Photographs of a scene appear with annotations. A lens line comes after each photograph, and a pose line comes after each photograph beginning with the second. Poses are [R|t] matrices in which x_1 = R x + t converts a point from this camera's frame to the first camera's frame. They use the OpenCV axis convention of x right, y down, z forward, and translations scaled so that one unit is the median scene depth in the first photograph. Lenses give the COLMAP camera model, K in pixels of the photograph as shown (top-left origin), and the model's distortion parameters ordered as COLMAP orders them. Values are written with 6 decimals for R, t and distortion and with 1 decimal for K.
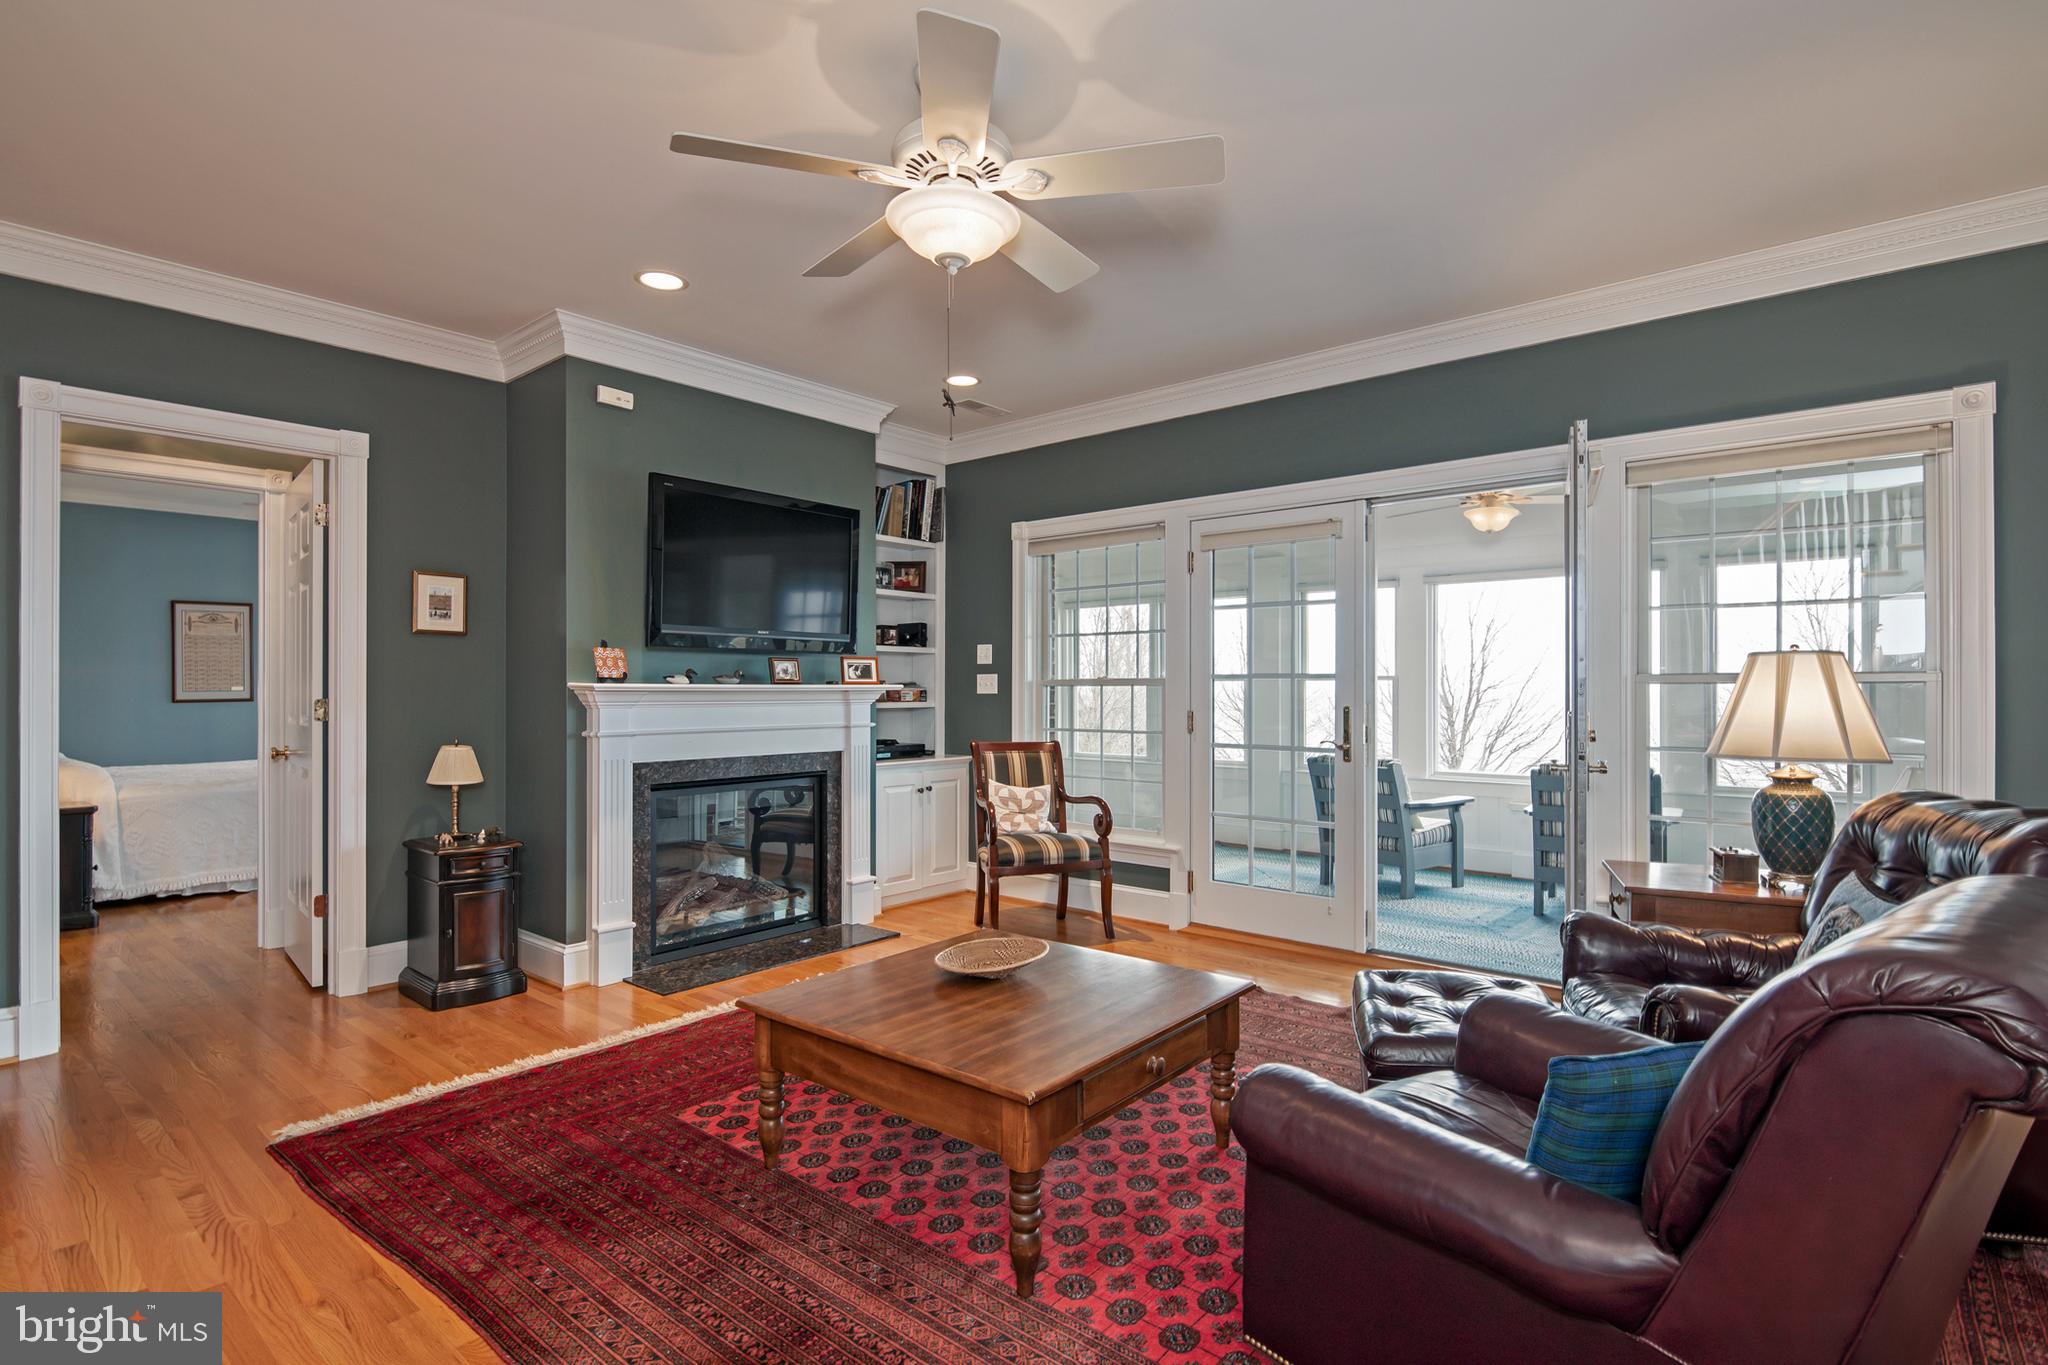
lens RADIAL K [[1005.3, 0, 1024.0], [0, 1005.3, 682.5], [0, 0, 1]] dist [0.019284, -0.032642]
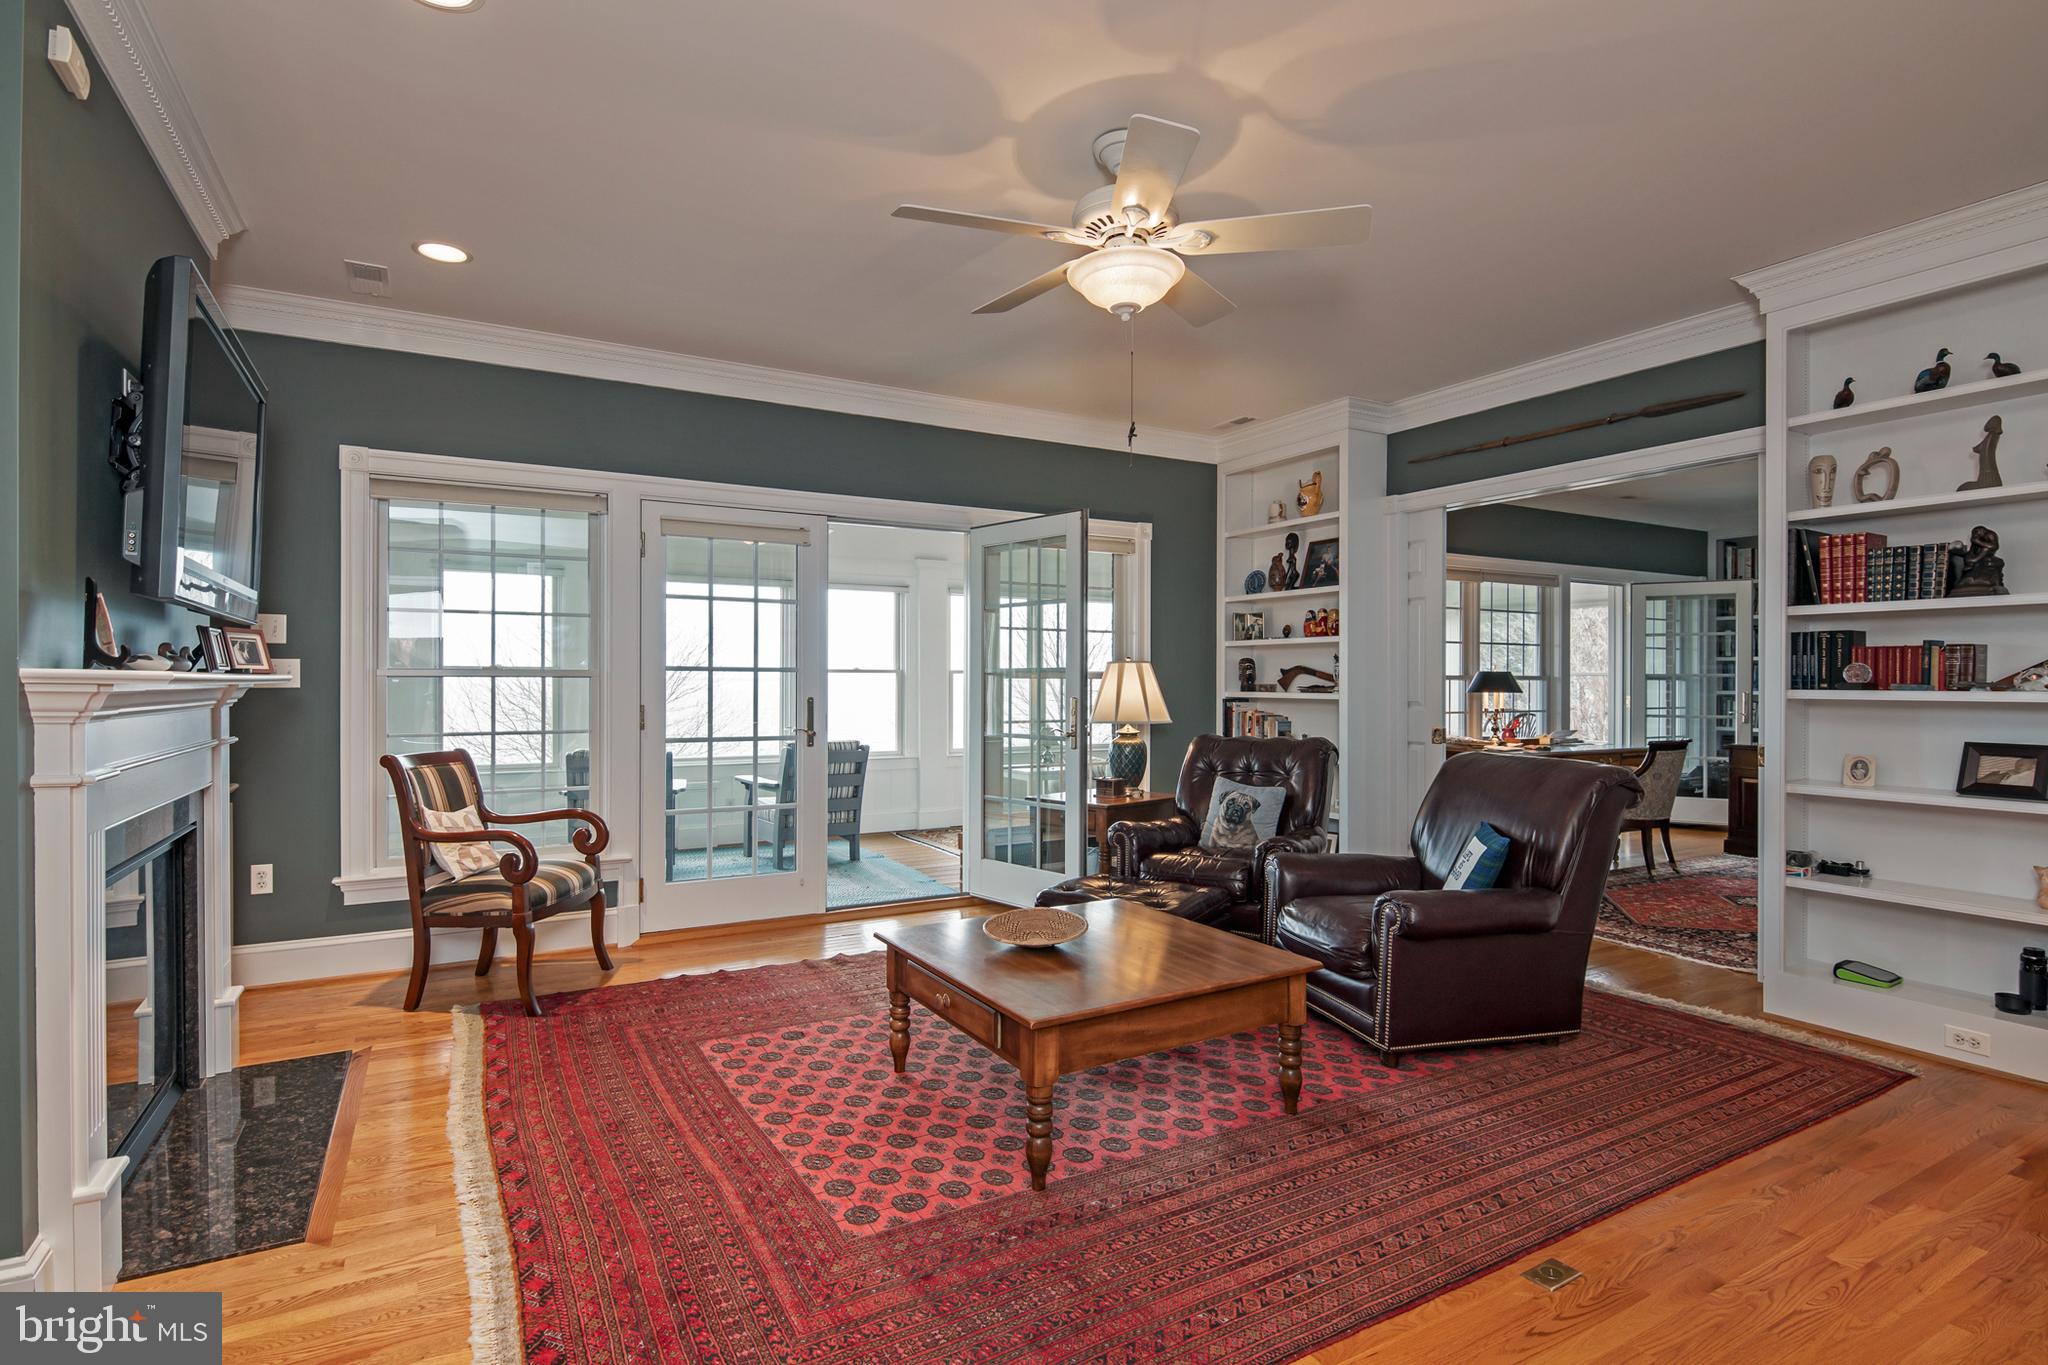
lens RADIAL K [[1005.3, 0, 1024.0], [0, 1005.3, 682.5], [0, 0, 1]] dist [0.019284, -0.032642]
pose [[0.339268, -0.000593, 0.940689, -0.698373], [-0.008741, 0.999955, 0.003783, 0.001030], [-0.940649, -0.009506, 0.339248, 0.423113]]
